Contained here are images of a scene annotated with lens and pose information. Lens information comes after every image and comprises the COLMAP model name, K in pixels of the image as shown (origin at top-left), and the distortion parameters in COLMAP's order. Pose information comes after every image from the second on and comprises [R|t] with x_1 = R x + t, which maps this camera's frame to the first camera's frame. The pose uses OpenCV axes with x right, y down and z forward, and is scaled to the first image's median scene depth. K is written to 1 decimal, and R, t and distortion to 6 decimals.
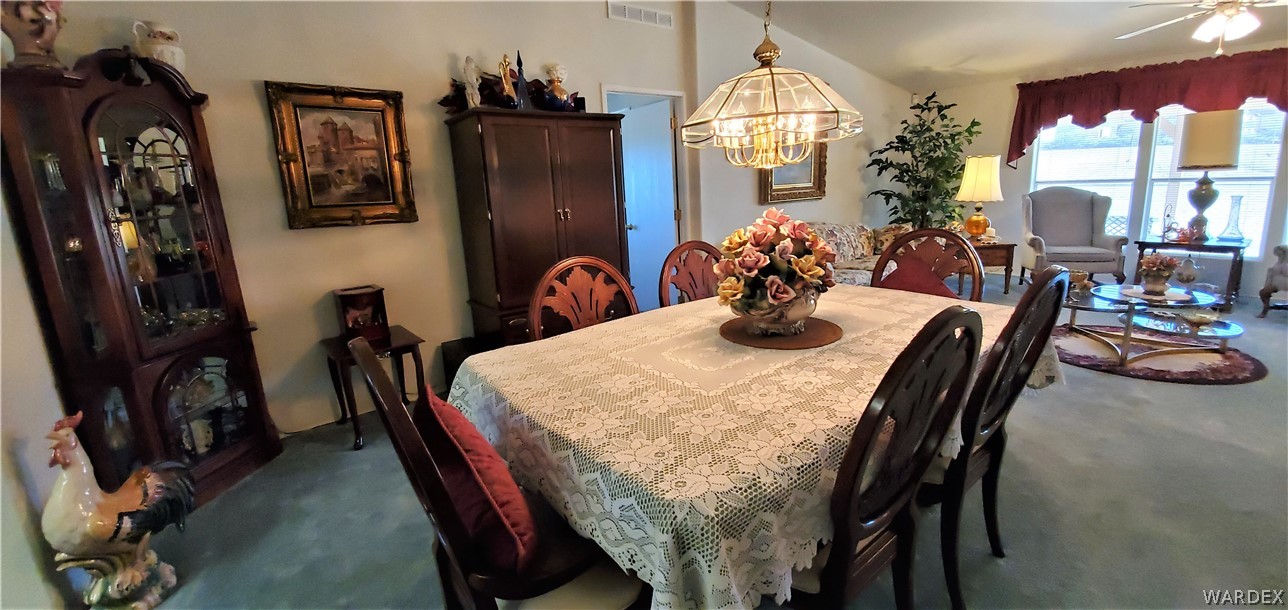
lens RADIAL K [[511.6, 0, 642.8], [0, 511.6, 290.9], [0, 0, 1]] dist [0.011216, -0.016931]
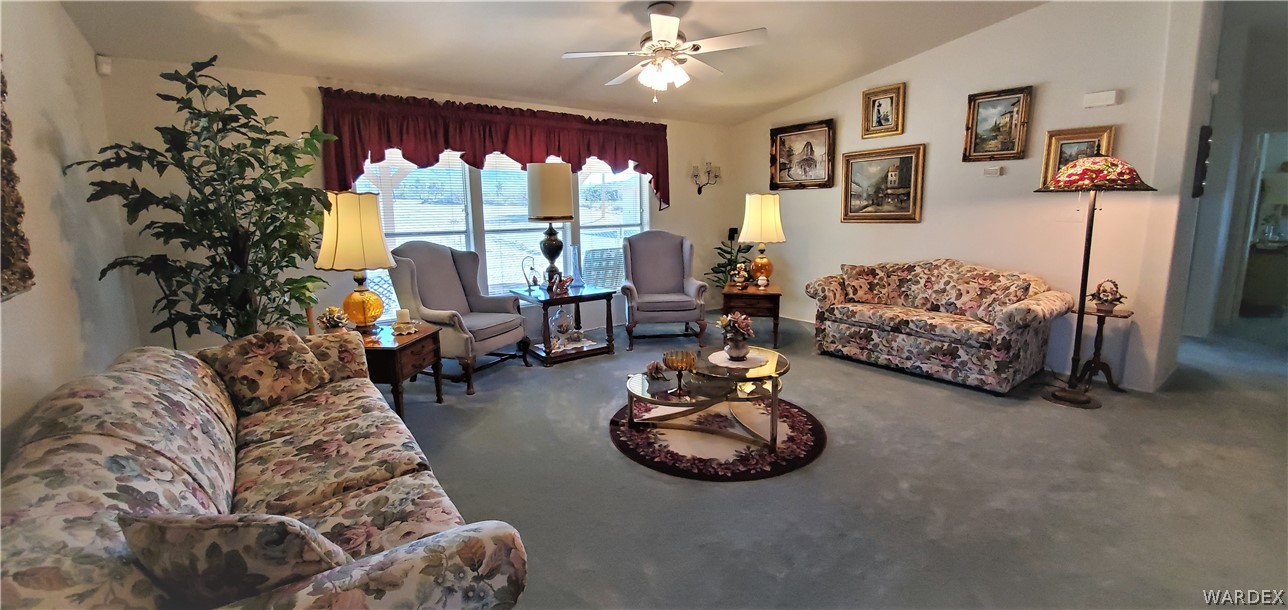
lens RADIAL K [[511.6, 0, 642.8], [0, 511.6, 290.9], [0, 0, 1]] dist [0.011216, -0.016931]
pose [[0.030998, -0.111238, 0.993310, 0.080551], [0.210457, 0.972235, 0.102310, -0.148328], [-0.977112, 0.205878, 0.053548, 0.687534]]
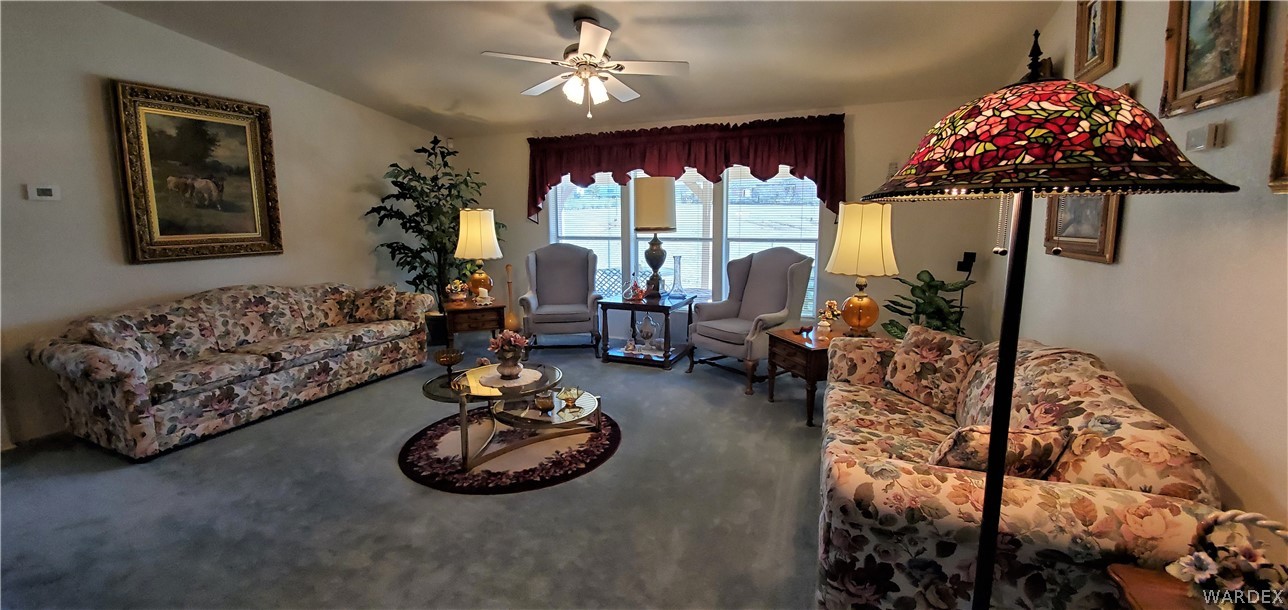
lens RADIAL K [[511.6, 0, 642.8], [0, 511.6, 290.9], [0, 0, 1]] dist [0.011216, -0.016931]
pose [[0.874898, -0.025675, 0.483626, 0.494914], [0.060705, 0.996532, -0.056912, -0.049380], [-0.480488, 0.079151, 0.873423, 0.068977]]
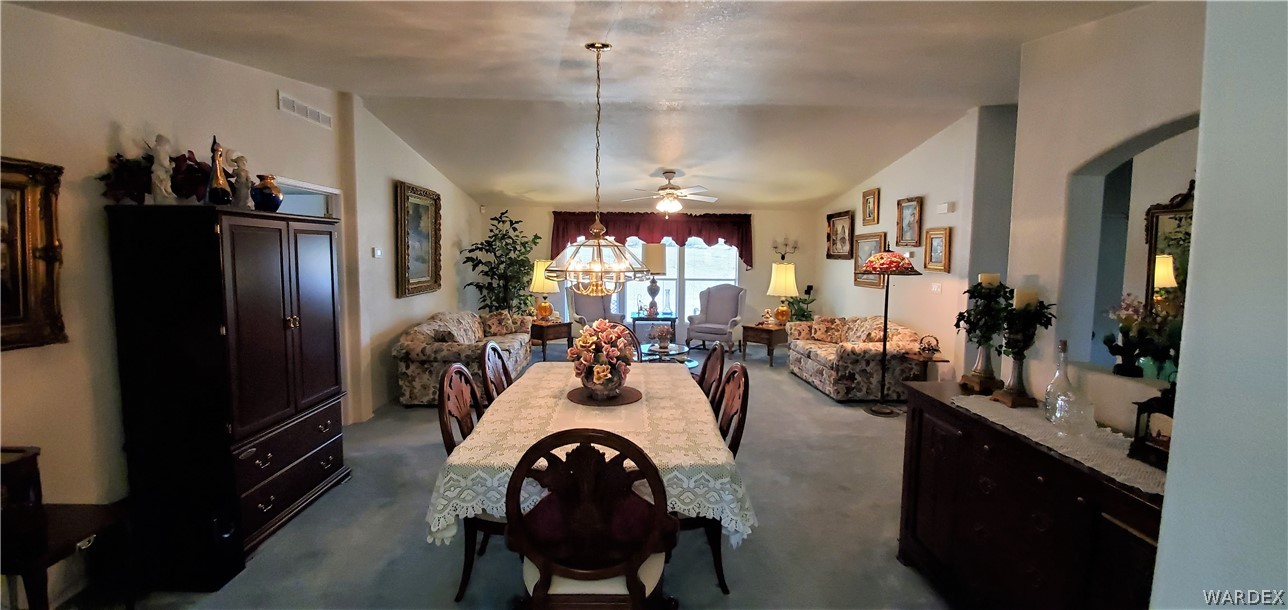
lens RADIAL K [[511.6, 0, 642.8], [0, 511.6, 290.9], [0, 0, 1]] dist [0.011216, -0.016931]
pose [[0.595789, -0.003611, 0.803133, -0.312635], [0.120662, 0.989042, -0.085064, -0.031143], [-0.794025, 0.147588, 0.589696, -0.026569]]
